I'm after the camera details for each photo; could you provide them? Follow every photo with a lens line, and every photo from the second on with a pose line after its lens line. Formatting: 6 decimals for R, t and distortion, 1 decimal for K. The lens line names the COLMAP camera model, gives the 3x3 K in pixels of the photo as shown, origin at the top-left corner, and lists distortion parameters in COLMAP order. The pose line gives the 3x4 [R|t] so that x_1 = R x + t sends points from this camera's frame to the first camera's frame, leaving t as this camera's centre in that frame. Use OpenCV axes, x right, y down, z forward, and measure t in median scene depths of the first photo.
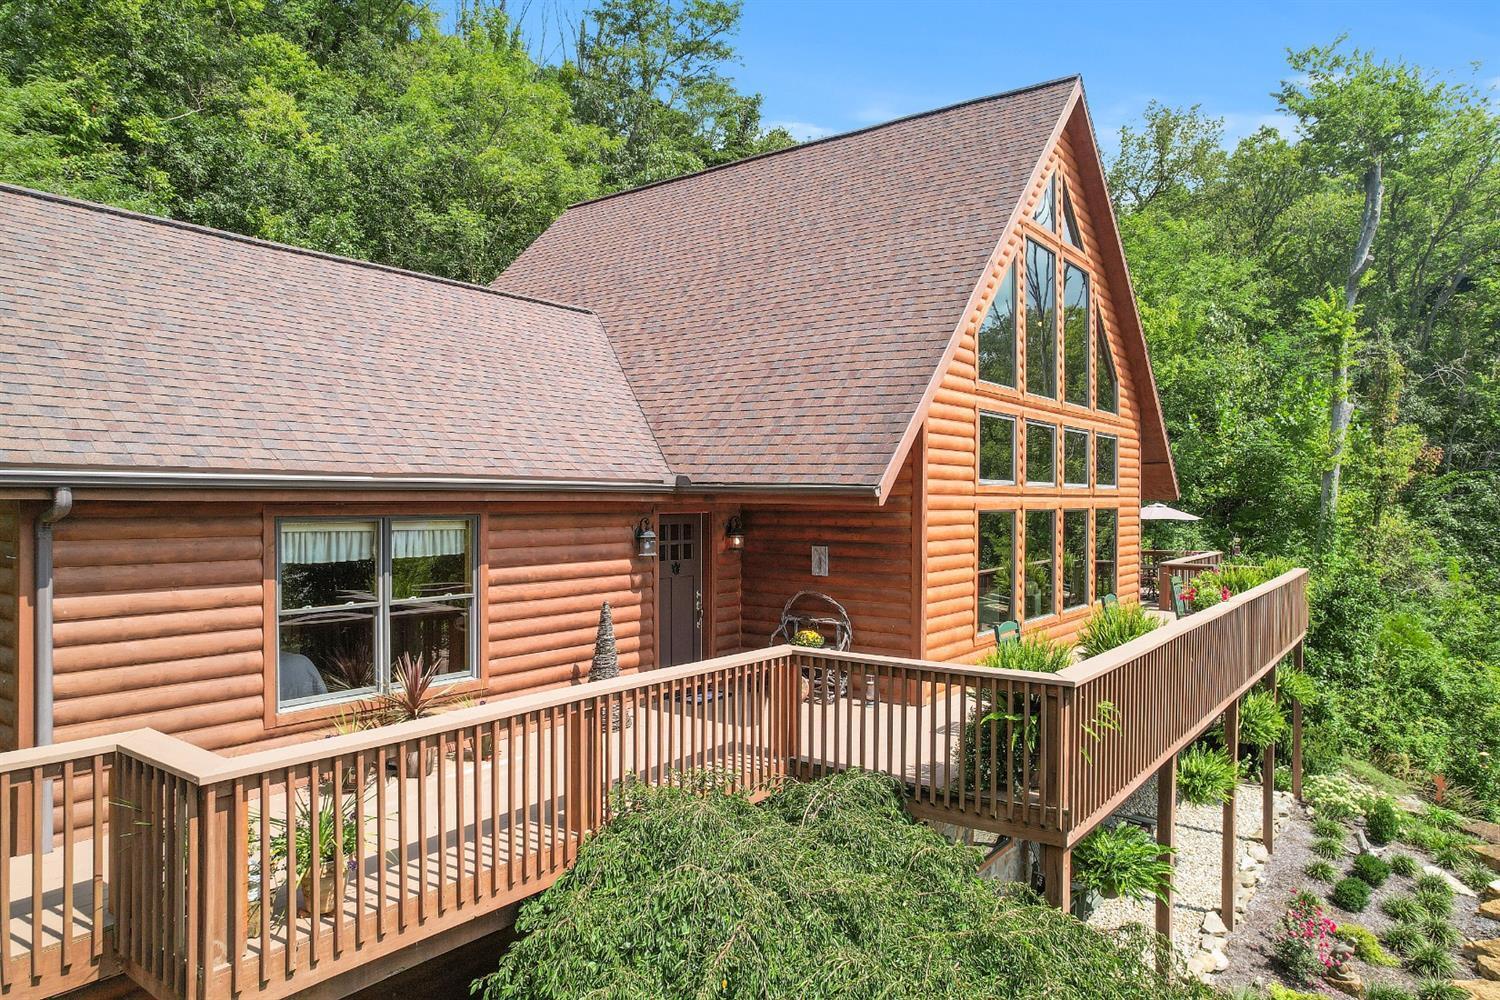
lens RADIAL K [[951.5, 0, 746.9], [0, 951.5, 504.8], [0, 0, 1]] dist [-0.068726, 0.065204]
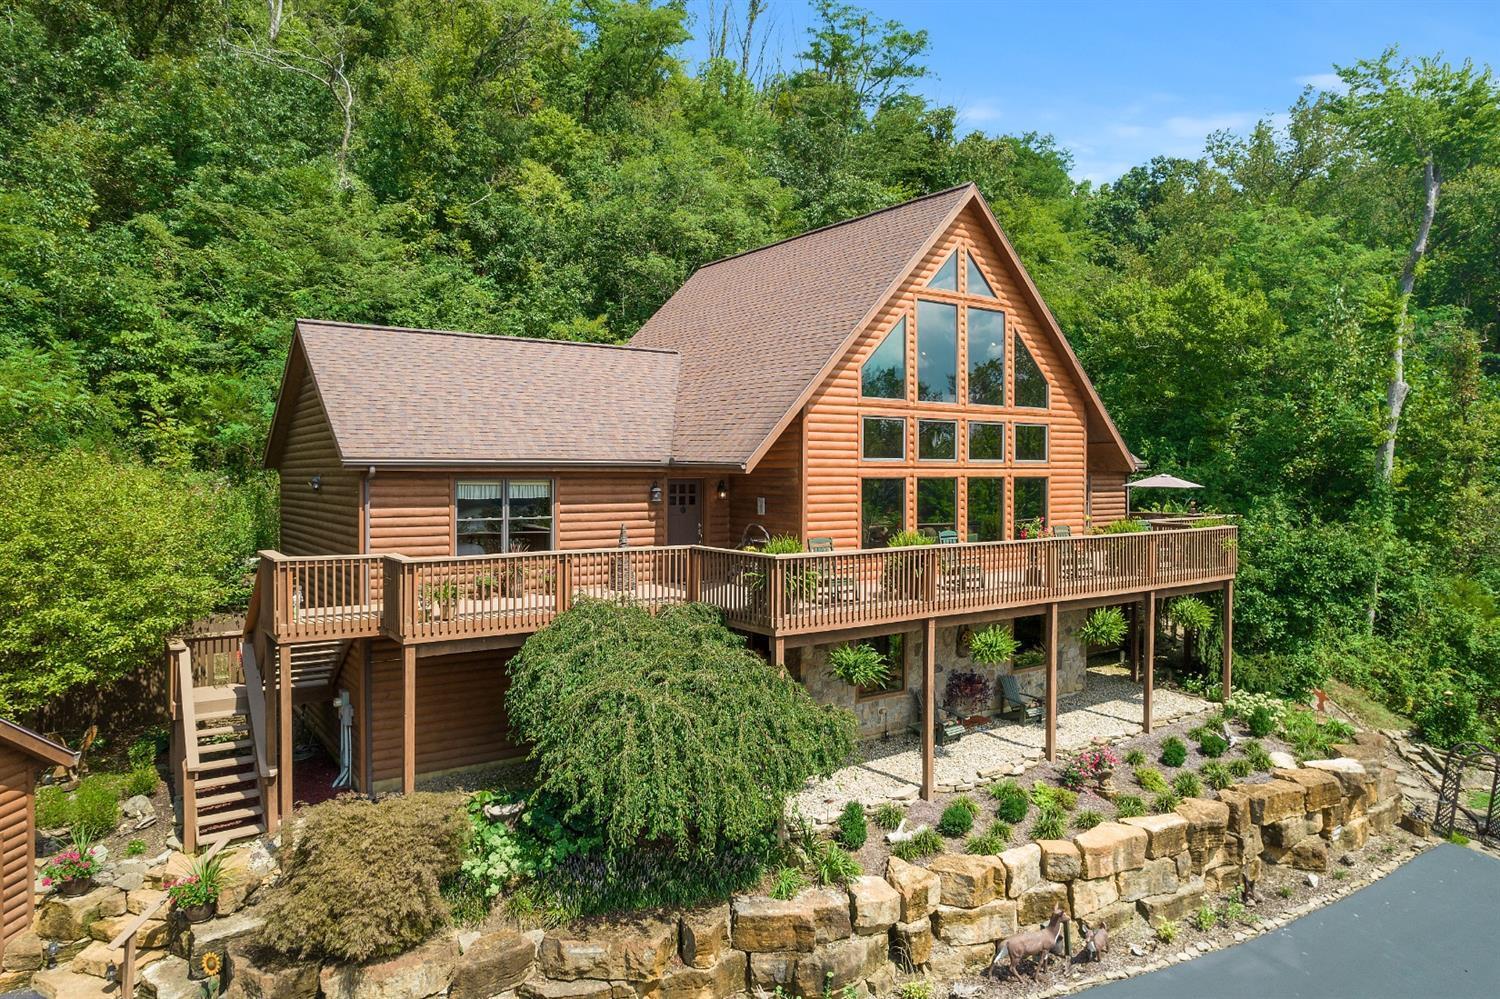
lens RADIAL K [[951.5, 0, 746.9], [0, 951.5, 504.3], [0, 0, 1]] dist [-0.068726, 0.065204]
pose [[0.952556, 0.010409, -0.304185, 0.618384], [-0.001564, 0.999569, 0.029305, 0.005538], [0.304359, -0.027439, 0.952162, -0.691195]]
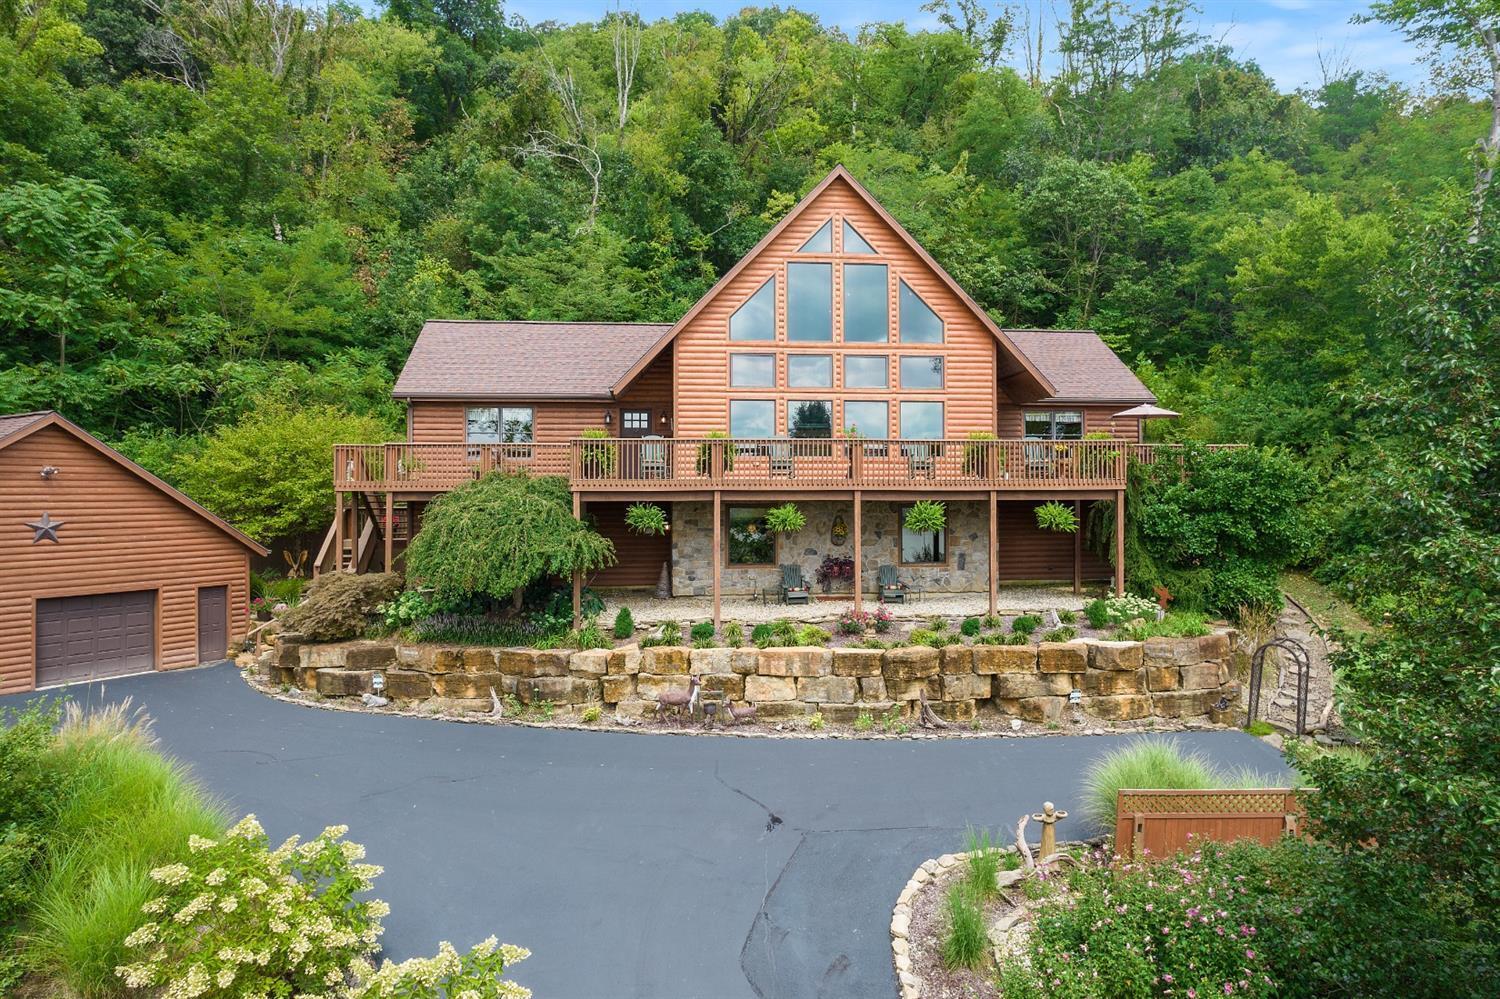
lens RADIAL K [[951.5, 0, 746.9], [0, 951.5, 504.3], [0, 0, 1]] dist [-0.068726, 0.065204]
pose [[0.681413, 0.004582, -0.731885, 2.094680], [0.000418, 0.999978, 0.006649, 0.261788], [0.731899, -0.004837, 0.681396, -0.519122]]
